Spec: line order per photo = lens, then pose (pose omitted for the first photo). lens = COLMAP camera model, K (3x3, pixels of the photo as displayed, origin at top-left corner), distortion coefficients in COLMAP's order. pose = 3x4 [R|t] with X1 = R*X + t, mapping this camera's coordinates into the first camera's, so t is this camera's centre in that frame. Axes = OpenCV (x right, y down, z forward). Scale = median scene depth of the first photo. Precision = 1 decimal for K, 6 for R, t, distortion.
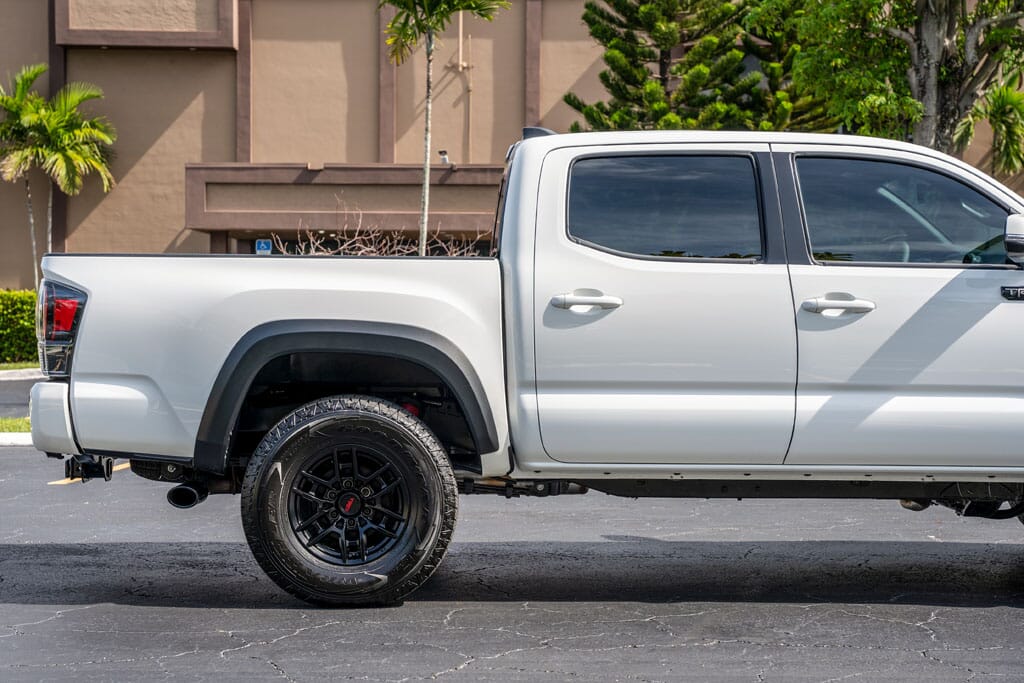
lens RADIAL K [[1881.0, 0, 504.0], [0, 1881.0, 350.5], [0, 0, 1]] dist [0.220108, 0.000000]
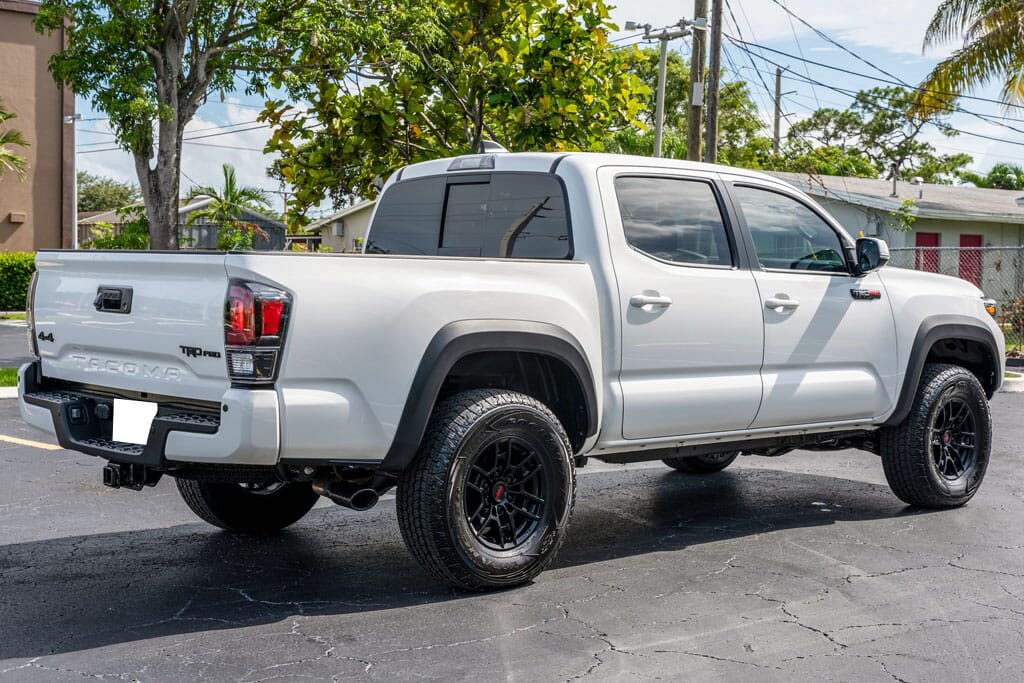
lens RADIAL K [[1424.1, 0, 512.2], [0, 1424.1, 336.4], [0, 0, 1]] dist [0.076508, 0.000000]
pose [[0.736387, -0.019145, 0.676289, -0.605753], [-0.003069, 0.999495, 0.031636, -0.031007], [-0.676553, -0.025372, 0.735957, 0.399769]]
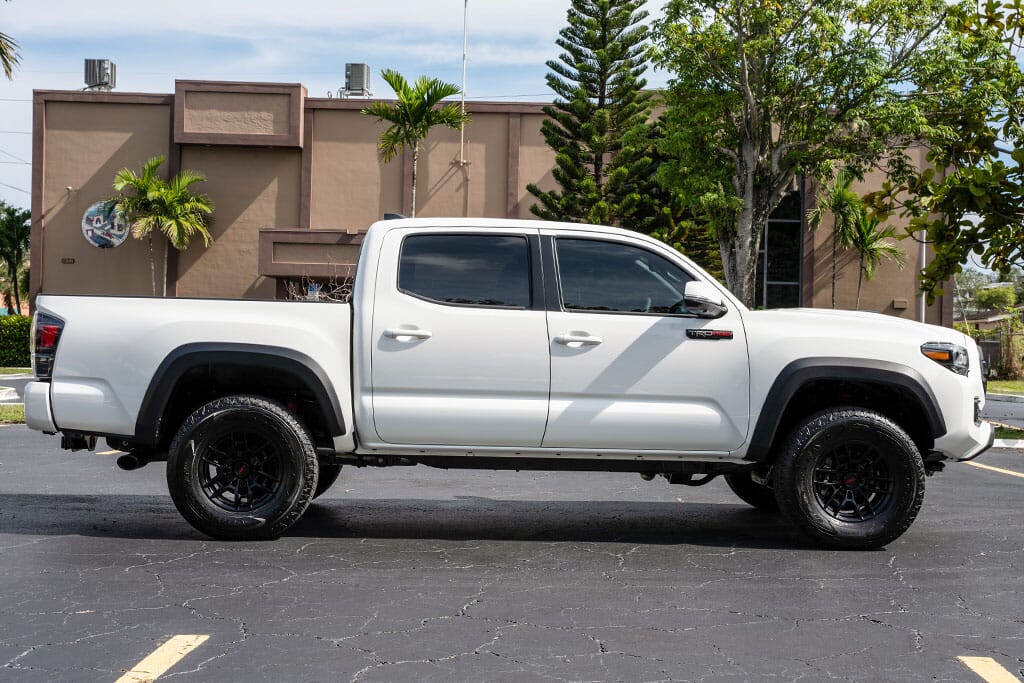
lens RADIAL K [[1352.7, 0, 522.8], [0, 1352.7, 344.3], [0, 0, 1]] dist [0.049378, 0.000000]
pose [[0.999523, 0.018871, 0.024448, 0.105383], [-0.018464, 0.999689, -0.016786, -0.001696], [-0.024757, 0.016326, 0.999560, -0.050944]]
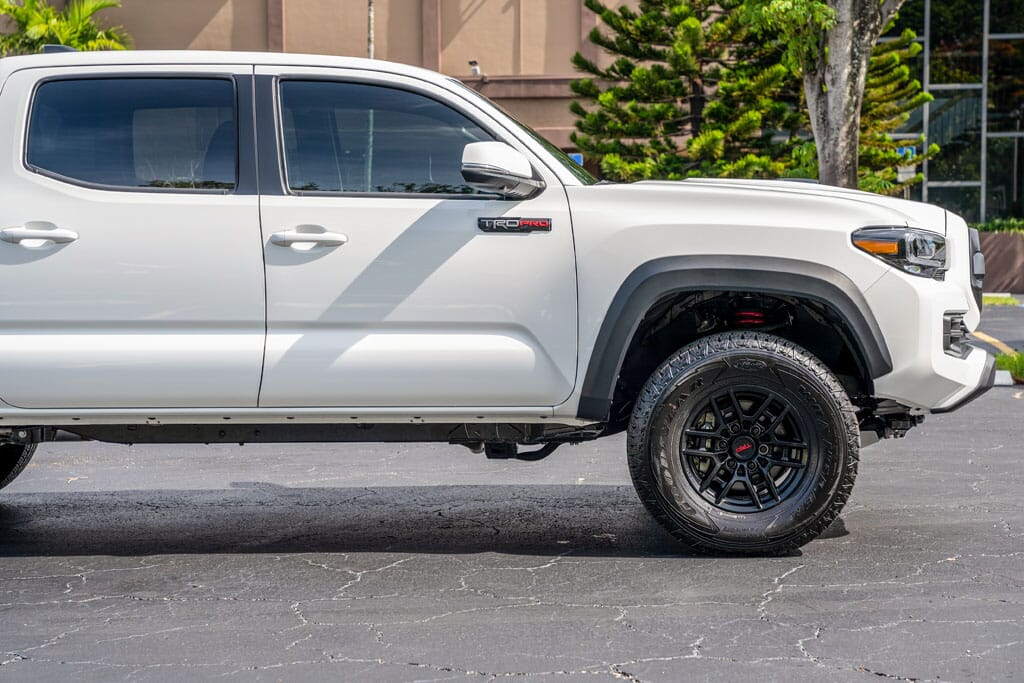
lens RADIAL K [[2052.2, 0, 506.1], [0, 2052.2, 335.5], [0, 0, 1]] dist [0.268259, 0.000000]
pose [[0.999620, -0.007612, -0.026493, 0.295762], [0.008332, 0.999595, 0.027200, -0.002610], [0.026276, -0.027411, 0.999279, -0.023165]]
